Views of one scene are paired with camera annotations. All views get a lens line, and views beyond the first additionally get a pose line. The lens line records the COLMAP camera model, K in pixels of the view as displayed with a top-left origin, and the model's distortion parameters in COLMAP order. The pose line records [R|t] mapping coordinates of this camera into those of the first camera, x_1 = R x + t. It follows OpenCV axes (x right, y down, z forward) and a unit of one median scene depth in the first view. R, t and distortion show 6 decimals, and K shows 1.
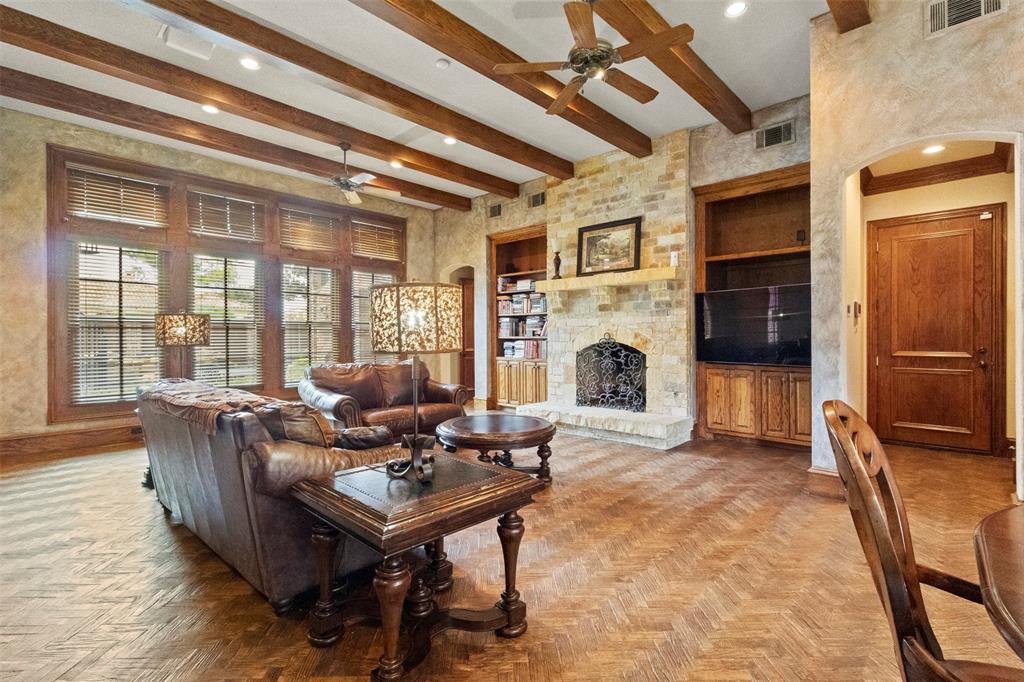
lens RADIAL K [[478.5, 0, 509.5], [0, 478.5, 341.0], [0, 0, 1]] dist [0.005986, 0.000173]
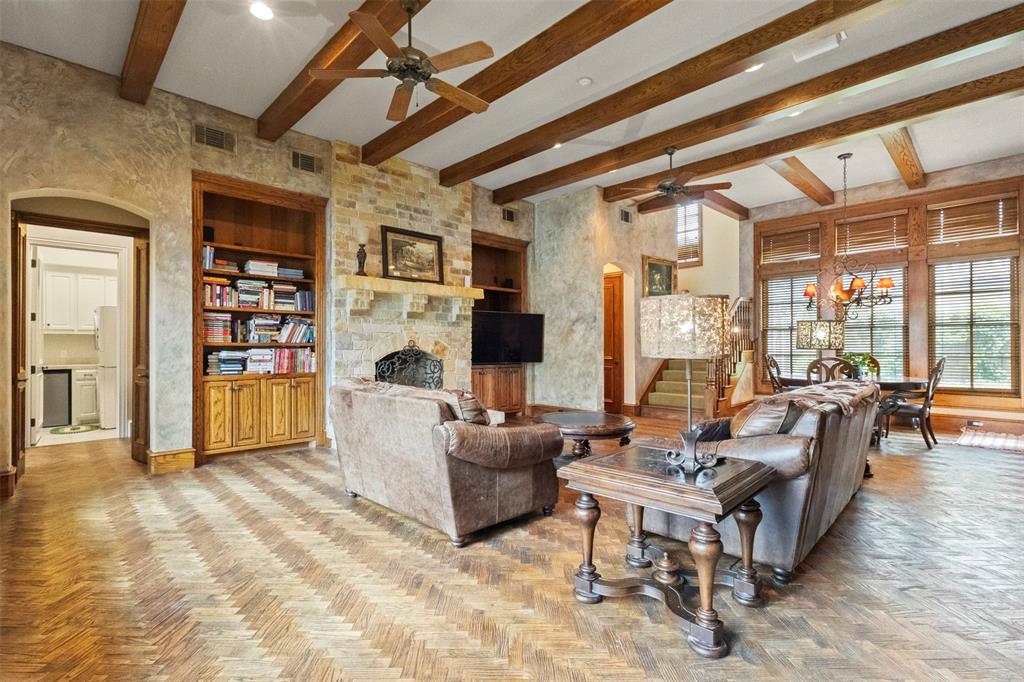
lens RADIAL K [[478.5, 0, 515.3], [0, 478.5, 344.7], [0, 0, 1]] dist [0.005986, 0.000173]
pose [[0.027912, 0.009797, 0.999562, -0.833026], [0.010850, 0.999890, -0.010103, 0.005074], [-0.999551, 0.011128, 0.027803, 0.791274]]
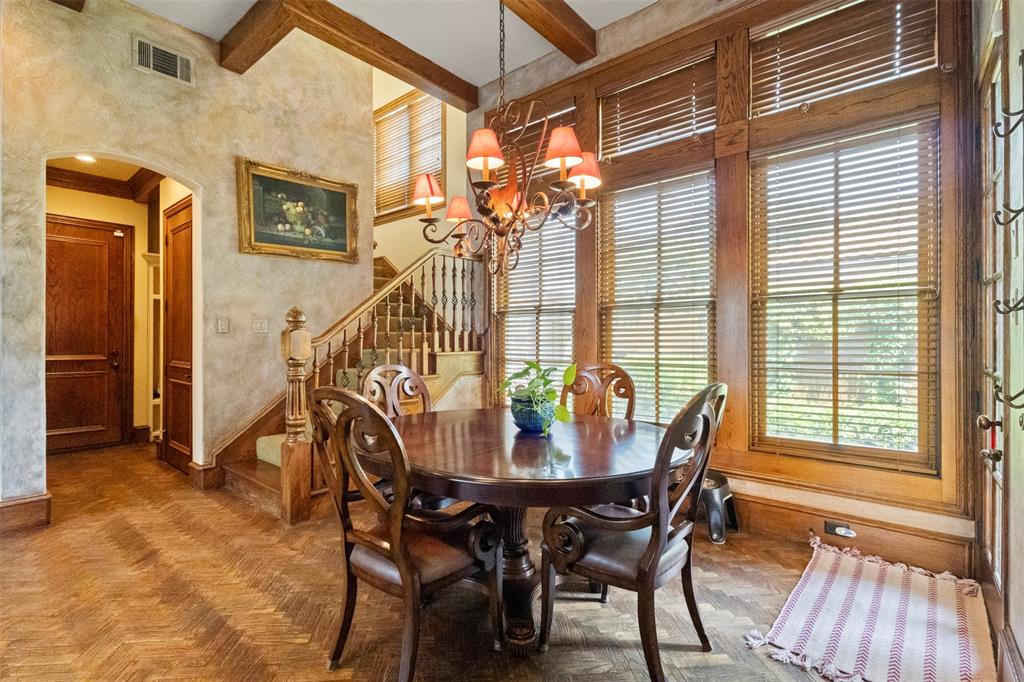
lens RADIAL K [[478.5, 0, 508.1], [0, 478.5, 340.2], [0, 0, 1]] dist [0.005986, 0.000173]
pose [[-0.061192, 0.004683, 0.998115, -0.153733], [0.008473, 0.999955, -0.004172, 0.001953], [-0.998090, 0.008202, -0.061229, 0.127883]]
